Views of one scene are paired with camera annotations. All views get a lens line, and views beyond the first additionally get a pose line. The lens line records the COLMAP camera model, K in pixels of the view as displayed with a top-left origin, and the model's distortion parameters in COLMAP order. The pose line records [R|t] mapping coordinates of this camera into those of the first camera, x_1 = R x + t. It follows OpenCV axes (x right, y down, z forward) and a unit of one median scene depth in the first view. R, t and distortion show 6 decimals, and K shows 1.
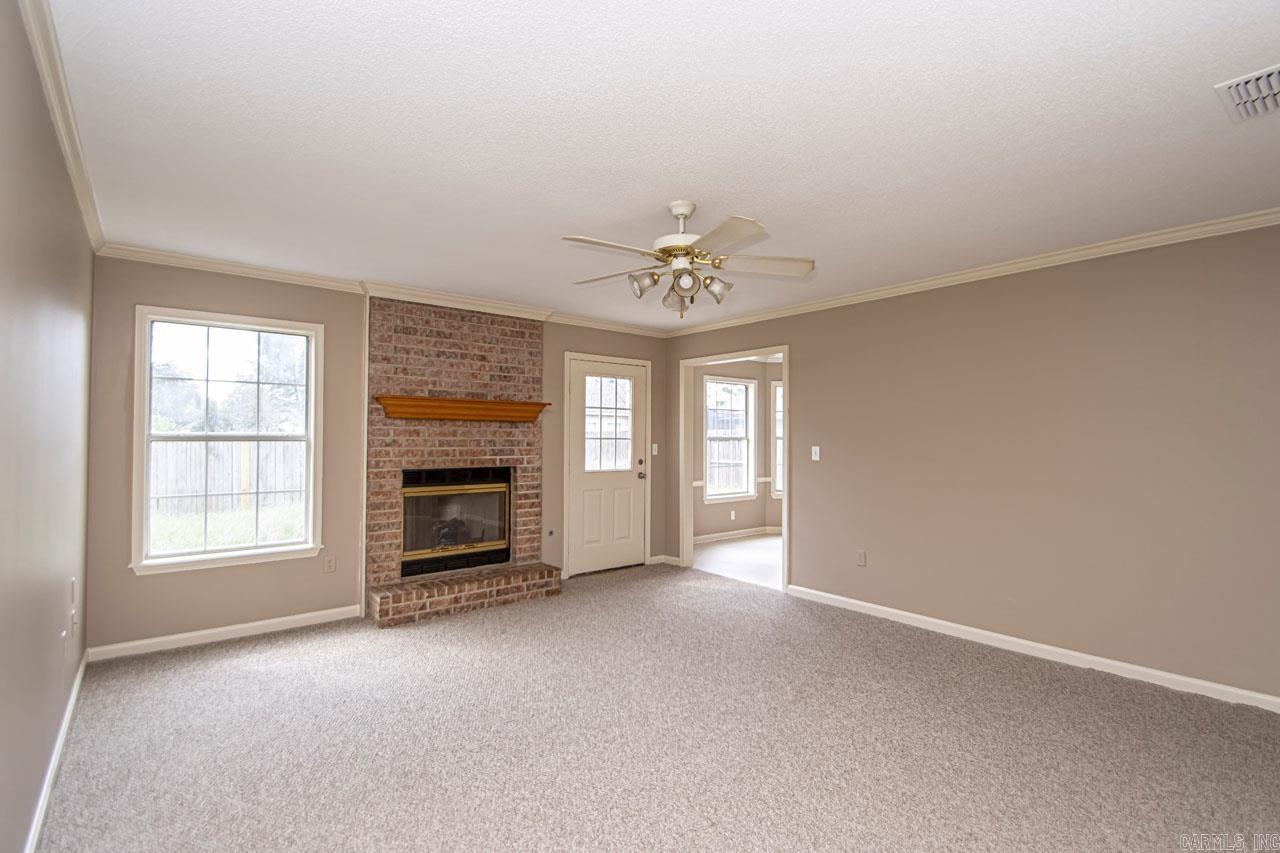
lens RADIAL K [[600.9, 0, 646.1], [0, 600.9, 423.0], [0, 0, 1]] dist [0.021169, -0.019124]
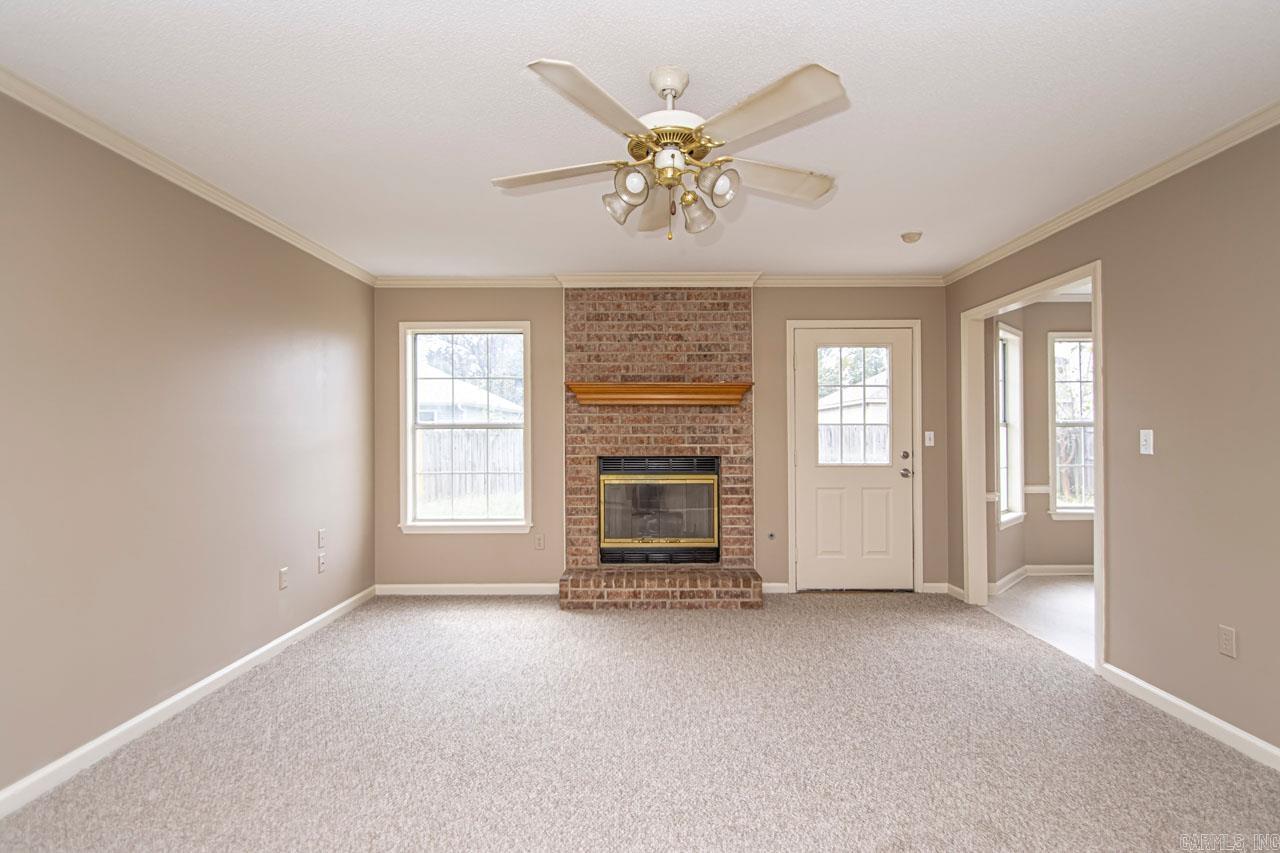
lens RADIAL K [[606.4, 0, 640.0], [0, 606.4, 426.5], [0, 0, 1]] dist [0.001568, -0.000083]
pose [[0.767766, -0.012654, -0.640606, 0.291620], [0.021041, 0.999764, 0.005469, 0.023152], [0.640385, -0.017678, 0.767850, 0.264681]]
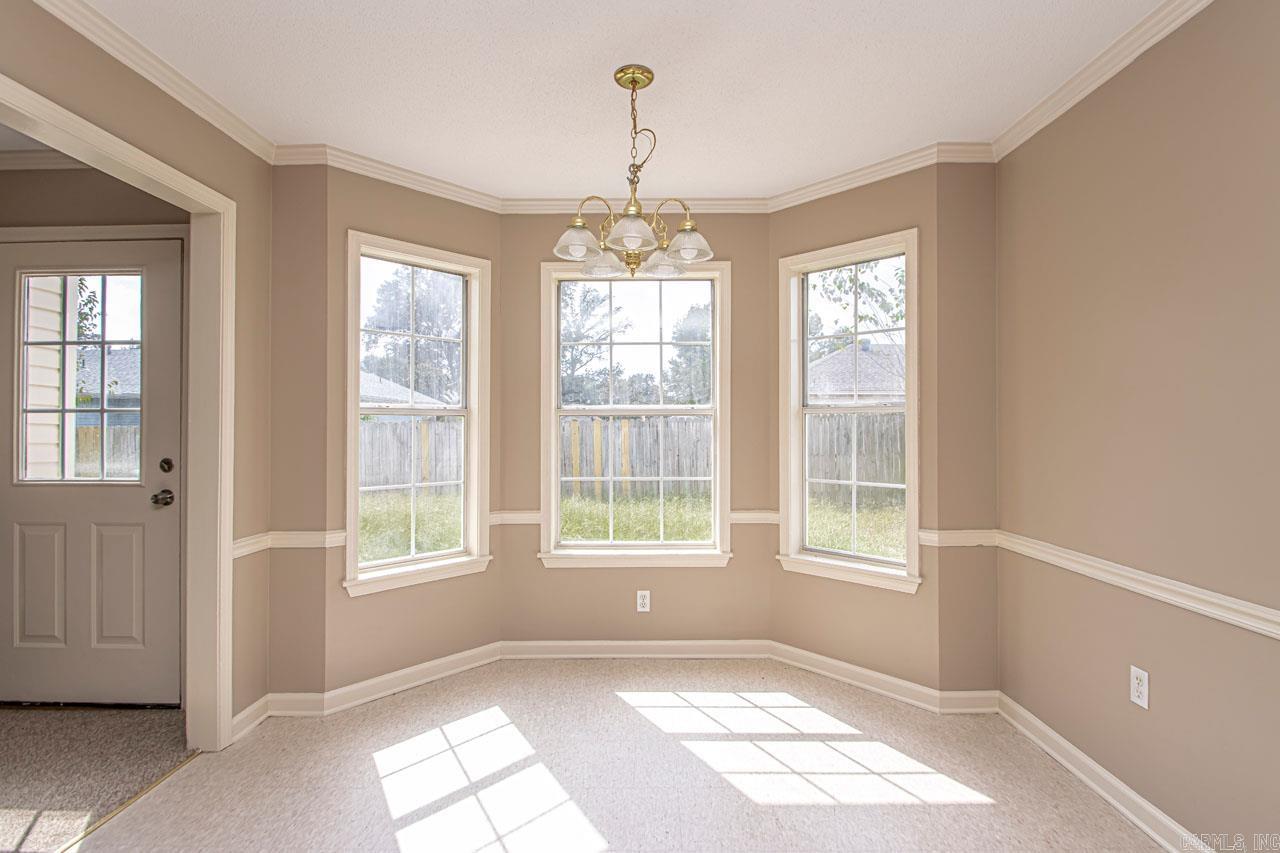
lens RADIAL K [[600.9, 0, 646.1], [0, 600.9, 423.0], [0, 0, 1]] dist [0.021169, -0.019124]
pose [[0.780947, 0.007209, -0.624556, 0.673991], [0.011593, 0.999594, 0.026034, 0.036756], [0.624490, -0.027572, 0.780546, 1.150228]]
